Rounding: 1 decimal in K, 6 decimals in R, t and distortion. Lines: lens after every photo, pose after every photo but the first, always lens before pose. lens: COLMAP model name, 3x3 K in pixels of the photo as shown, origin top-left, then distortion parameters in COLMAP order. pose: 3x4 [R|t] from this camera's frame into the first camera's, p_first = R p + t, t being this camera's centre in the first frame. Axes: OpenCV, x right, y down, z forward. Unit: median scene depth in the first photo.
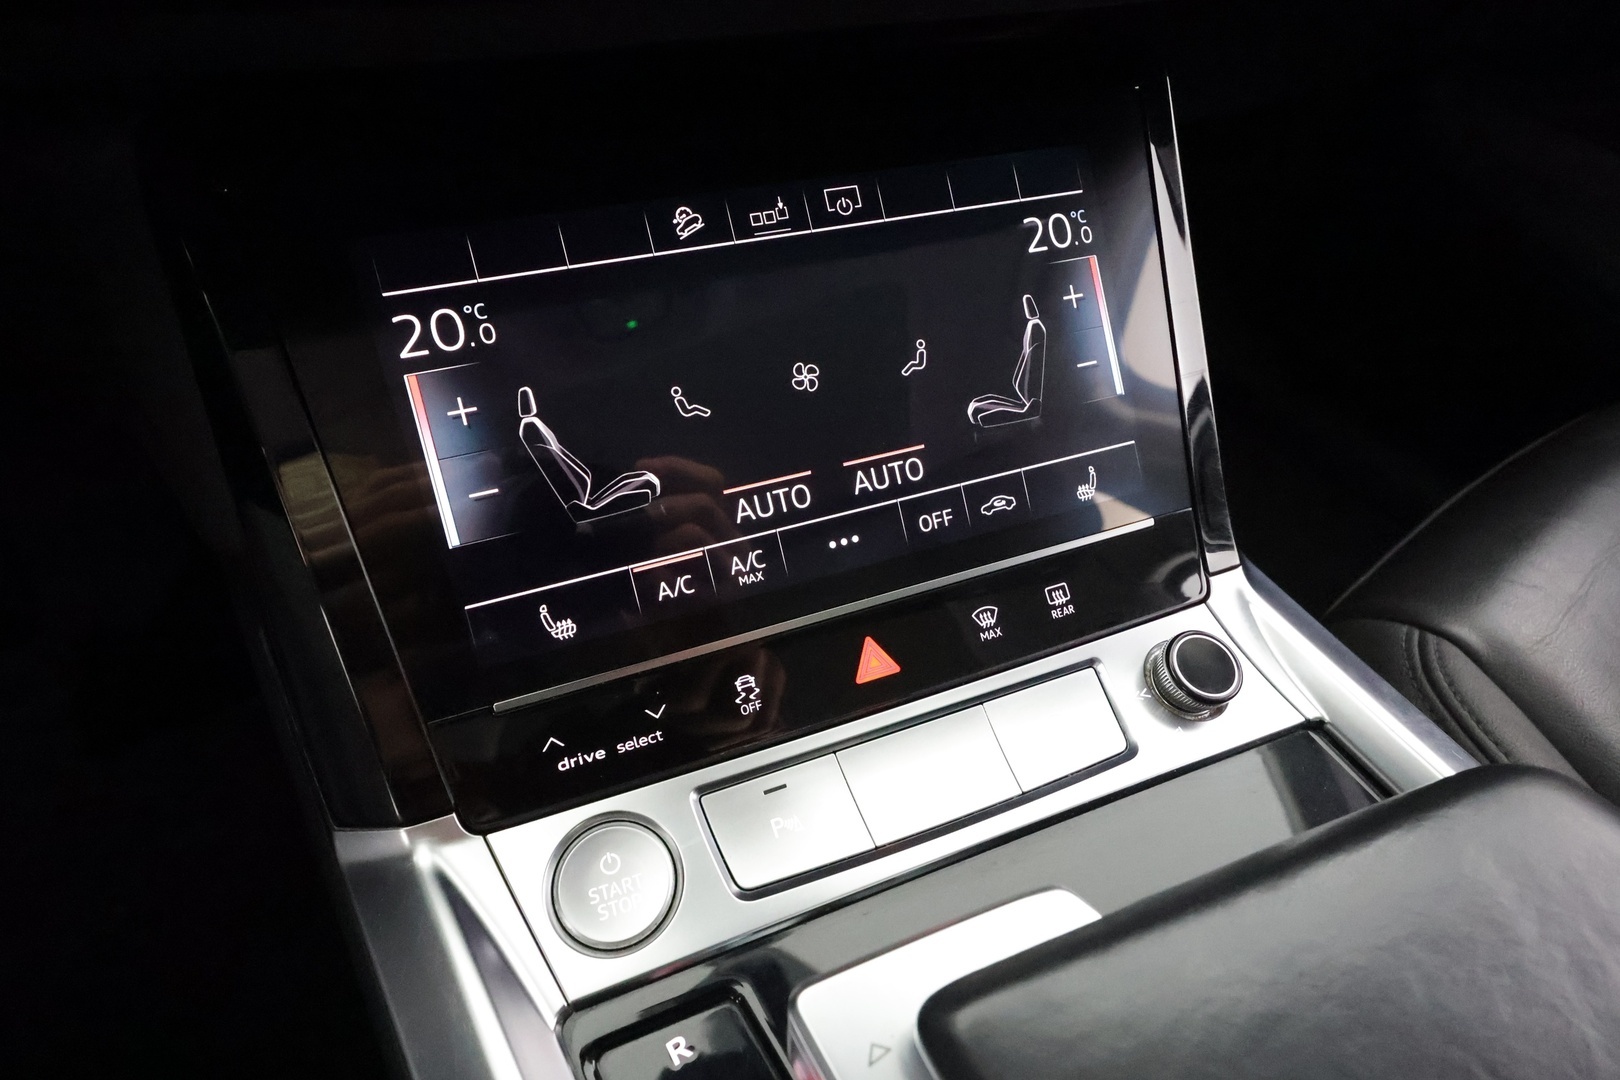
lens RADIAL K [[861.8, 0, 799.4], [0, 861.8, 552.3], [0, 0, 1]] dist [-0.009096, -0.000910]
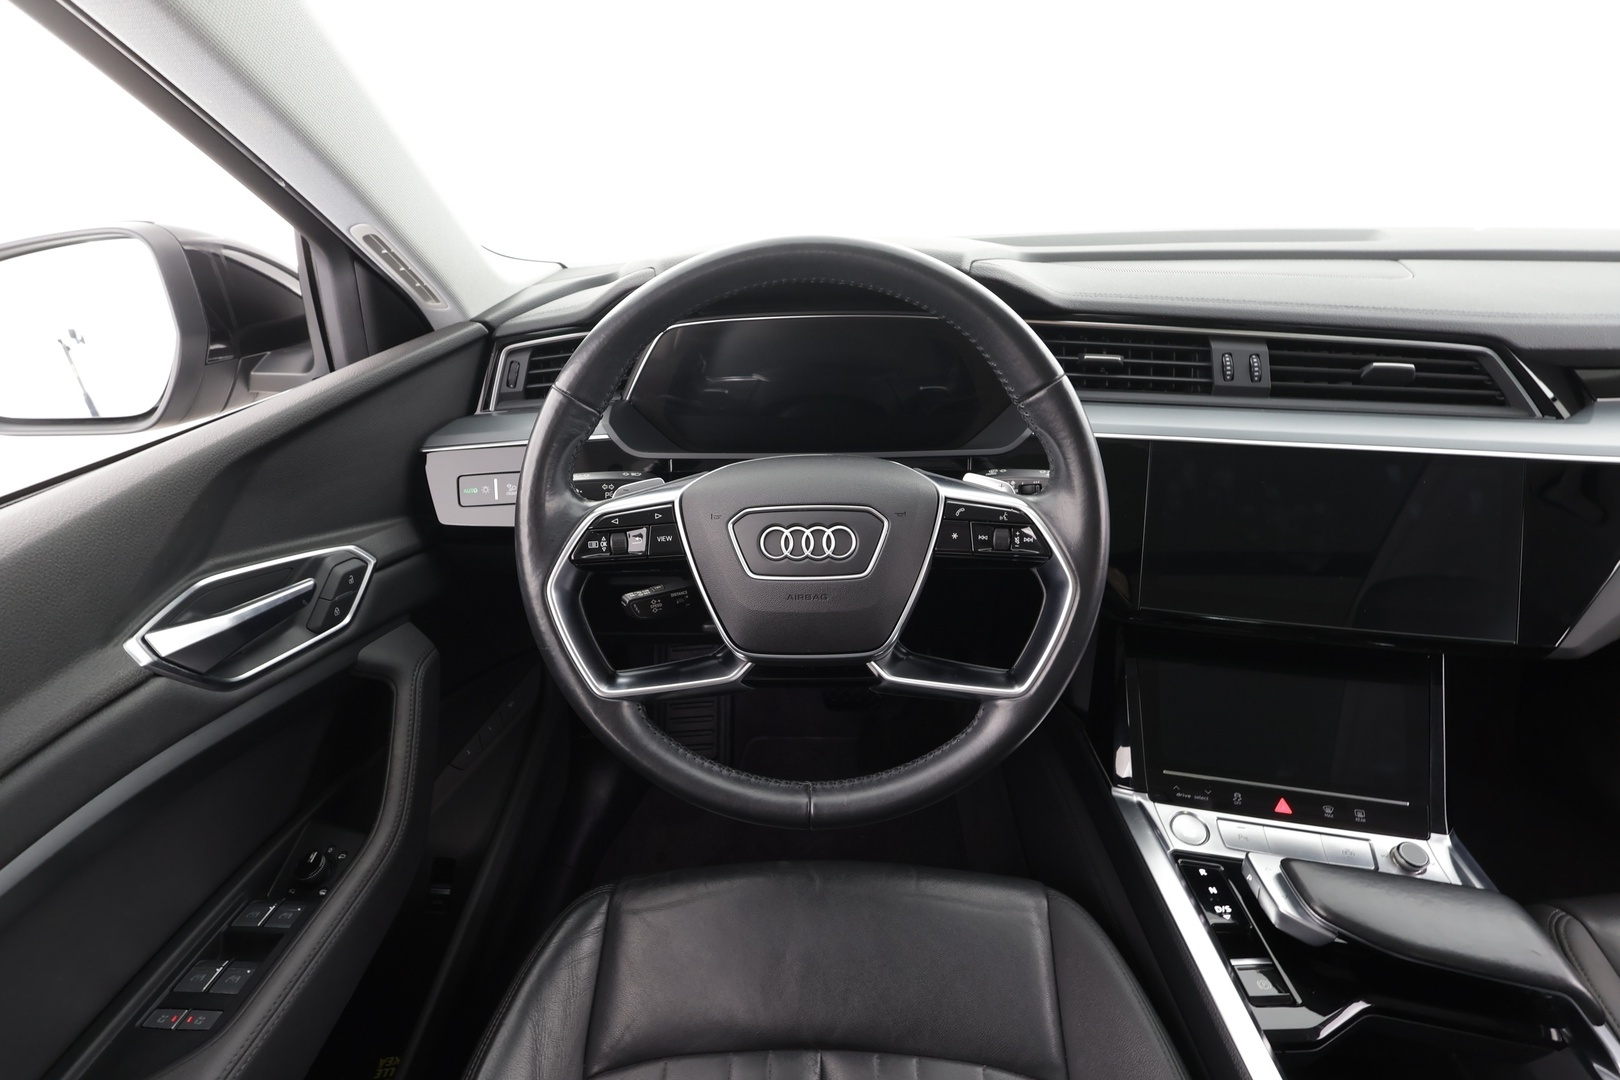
lens RADIAL K [[758.7, 0, 805.3], [0, 758.7, 541.0], [0, 0, 1]] dist [-0.000722, 0.002698]
pose [[0.830566, 0.211902, -0.515032, -0.143434], [-0.369656, 0.901457, -0.225233, 0.529090], [0.416552, 0.377455, 0.827050, -2.442486]]
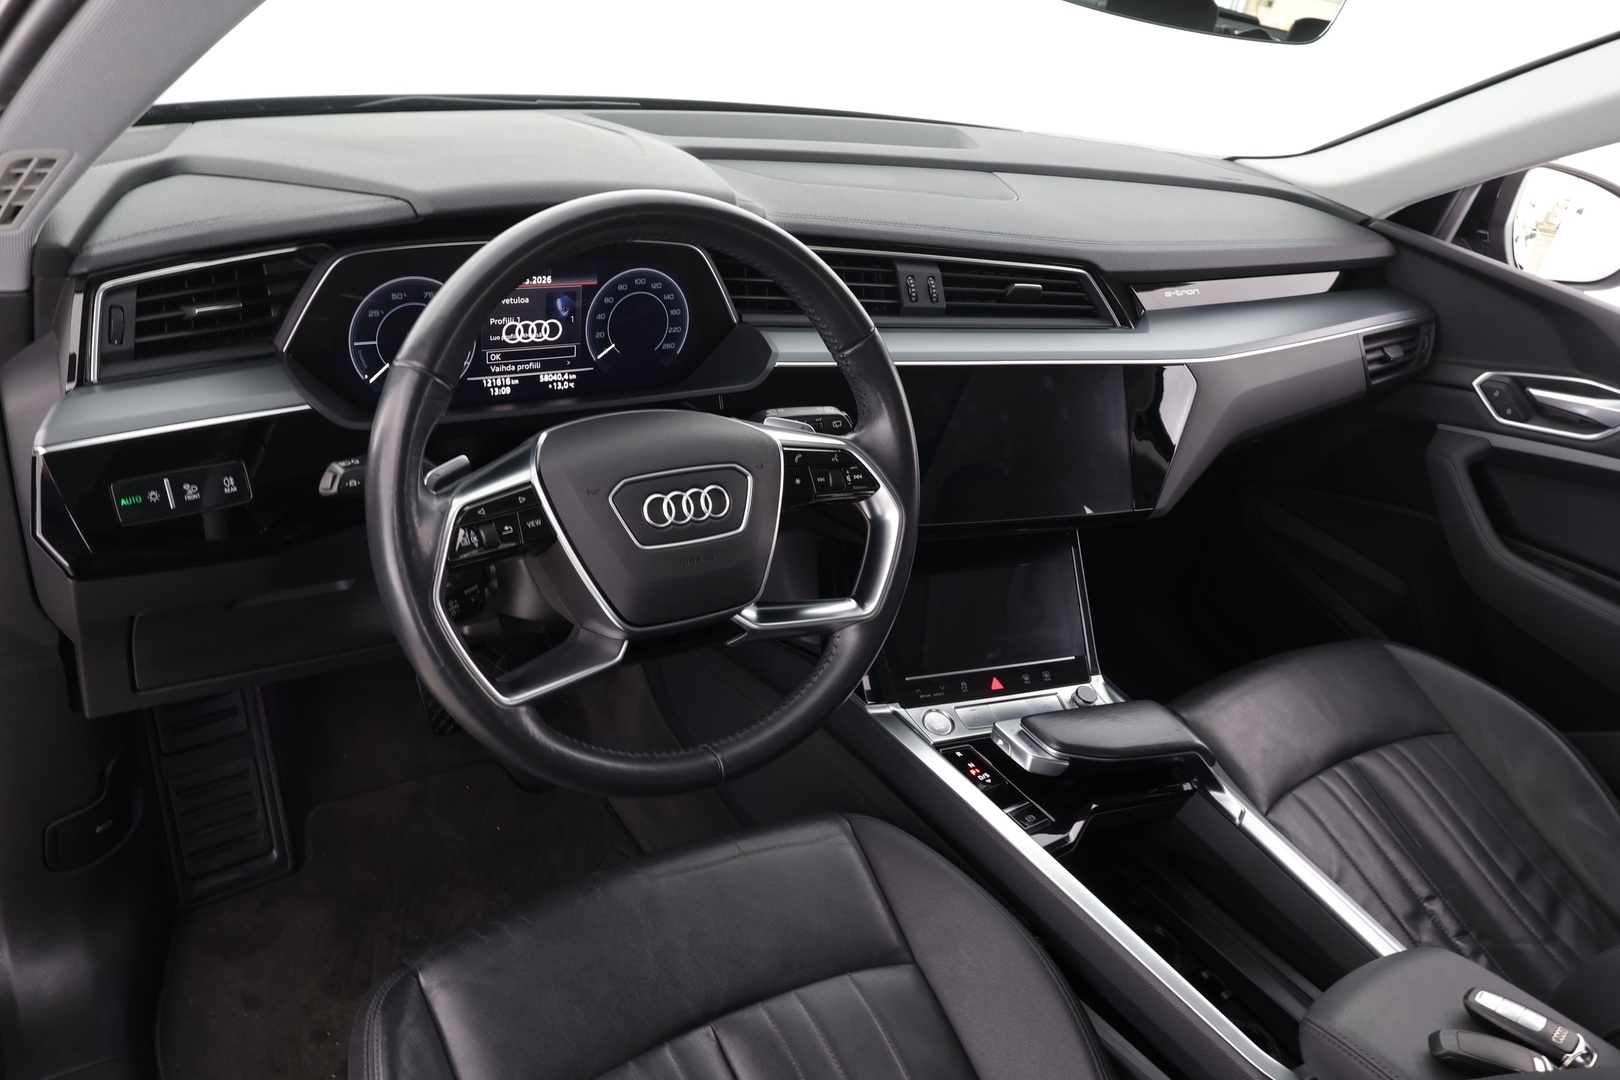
lens RADIAL K [[1220.9, 0, 812.6], [0, 1220.9, 533.0], [0, 0, 1]] dist [0.009645, 0.003448]
pose [[0.991828, 0.091431, 0.088976, -1.182880], [-0.059343, 0.948008, -0.312666, 1.168066], [-0.112937, 0.304831, 0.945687, -3.920539]]
